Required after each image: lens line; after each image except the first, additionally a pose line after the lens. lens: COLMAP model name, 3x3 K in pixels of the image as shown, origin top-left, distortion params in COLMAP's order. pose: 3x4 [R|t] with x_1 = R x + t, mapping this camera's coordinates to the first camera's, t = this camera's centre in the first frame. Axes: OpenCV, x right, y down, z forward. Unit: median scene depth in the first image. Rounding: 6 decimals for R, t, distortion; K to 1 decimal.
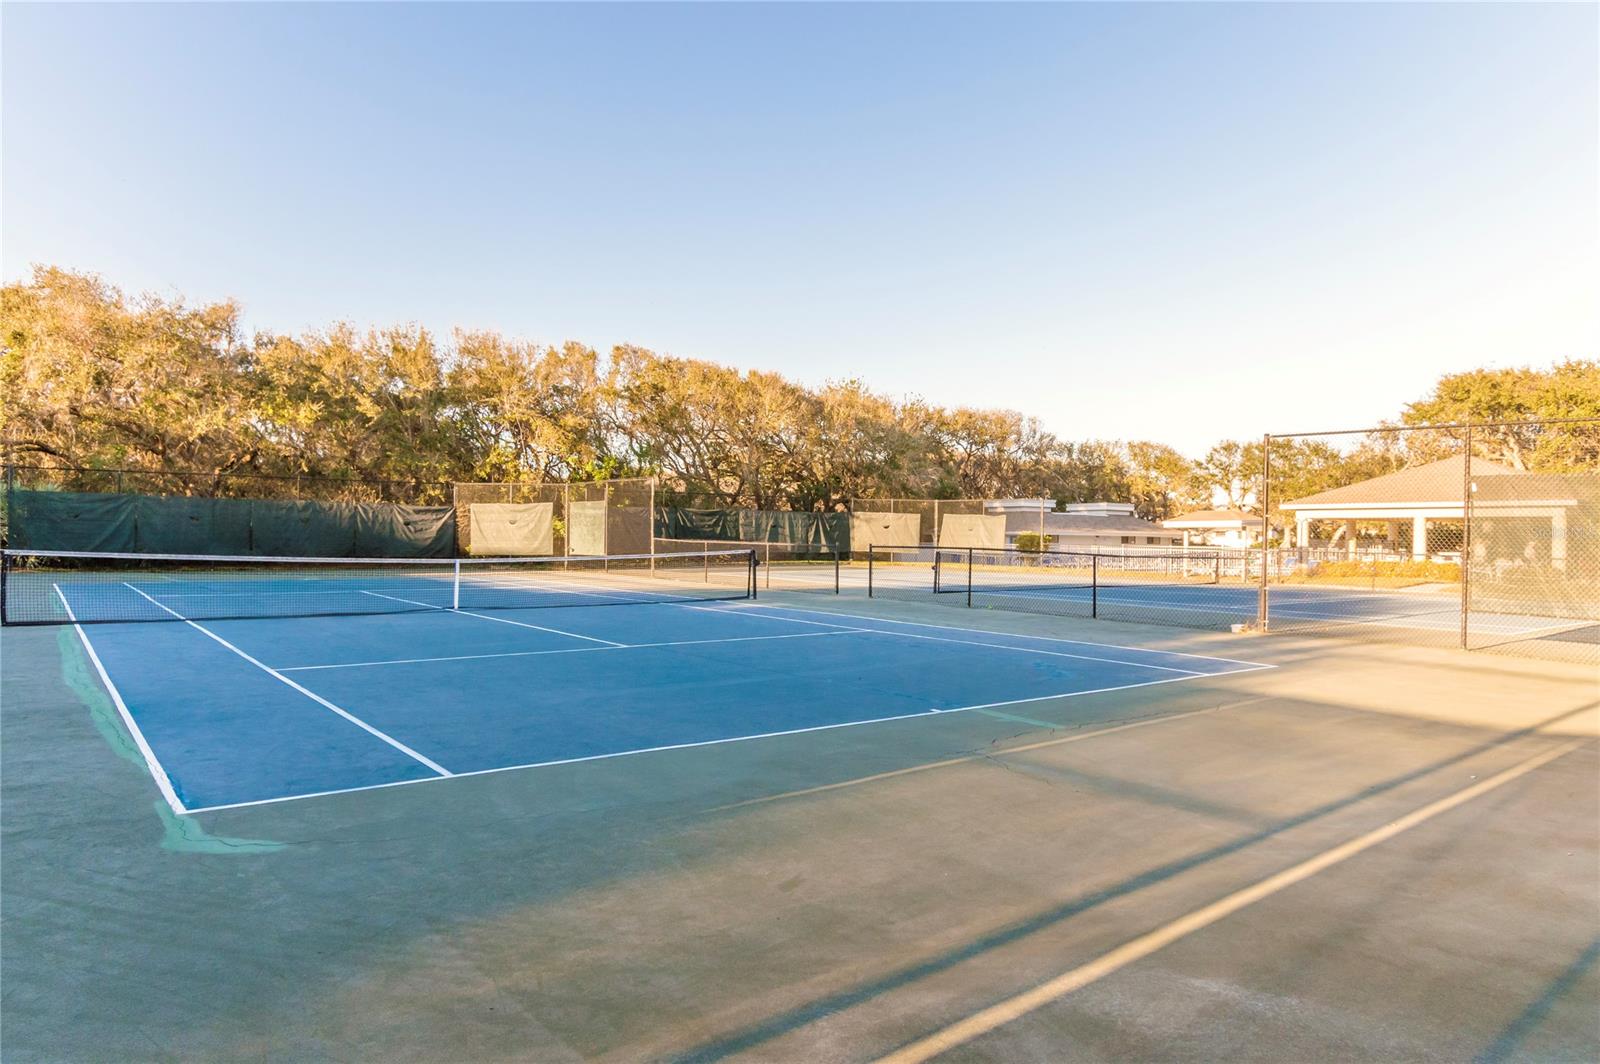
lens RADIAL K [[1002.9, 0, 801.2], [0, 1002.9, 528.8], [0, 0, 1]] dist [-0.001935, 0.000047]
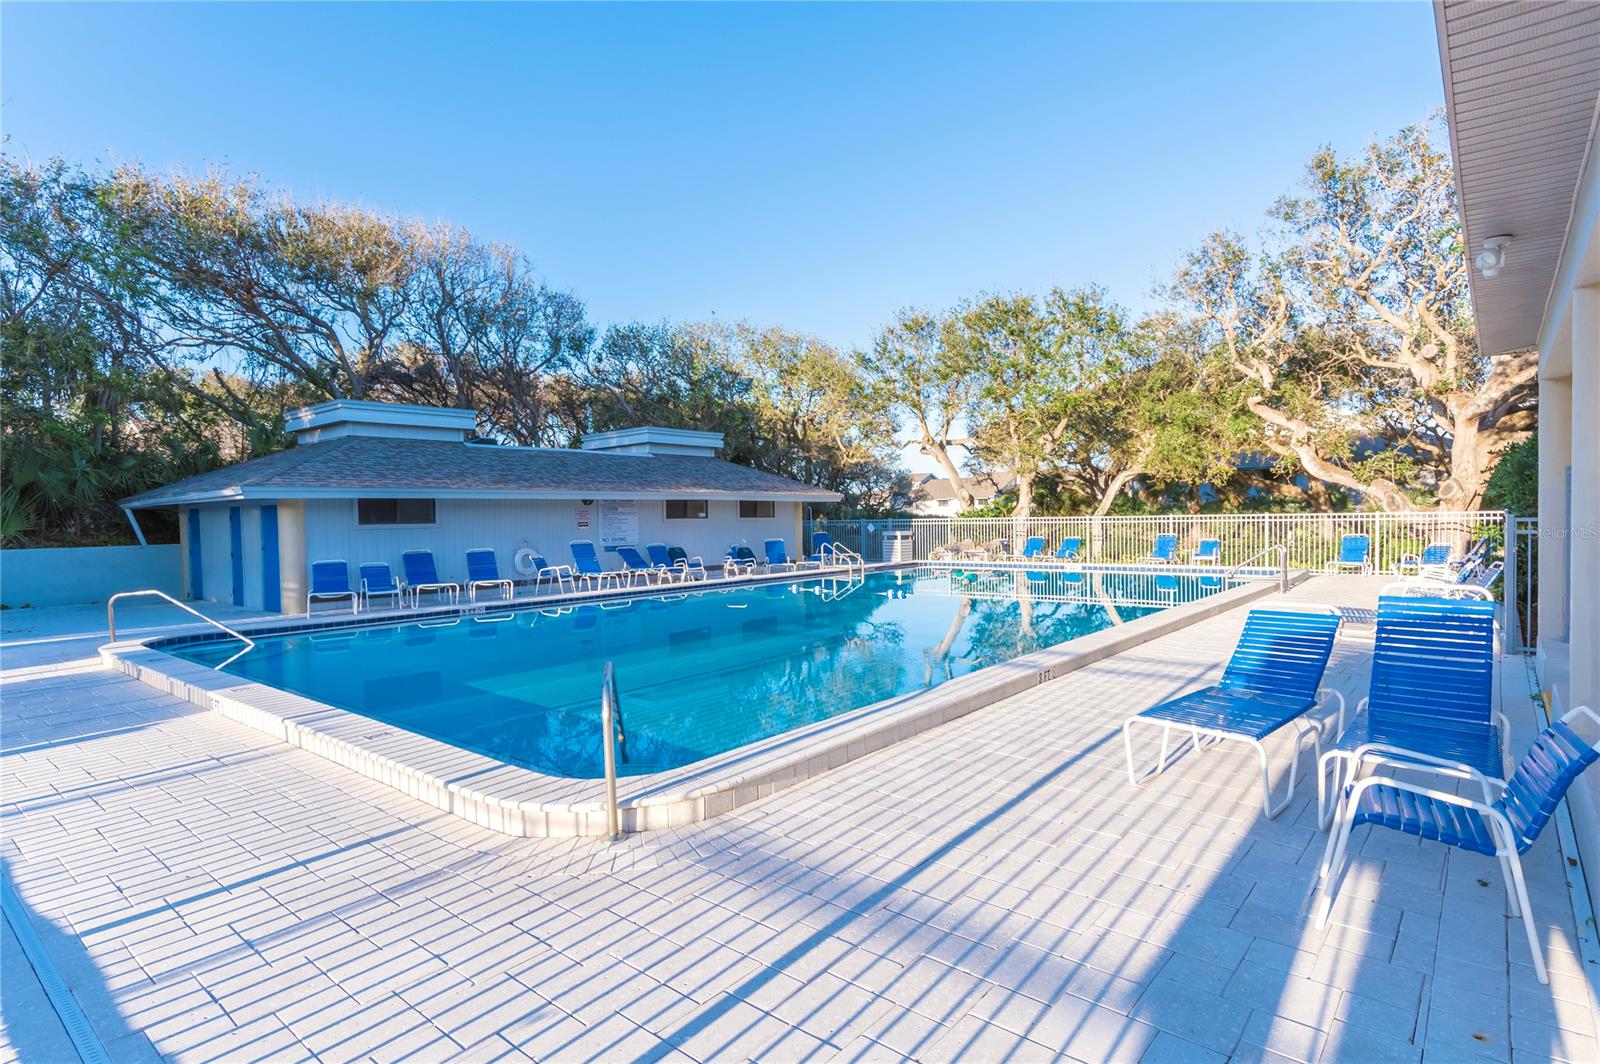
lens RADIAL K [[828.3, 0, 799.3], [0, 828.3, 530.7], [0, 0, 1]] dist [0.000289, -0.000003]
pose [[0.976447, -0.032637, 0.213274, 0.270870], [0.025070, 0.998960, 0.038088, 0.006883], [-0.214295, -0.031844, 0.976250, 0.587645]]
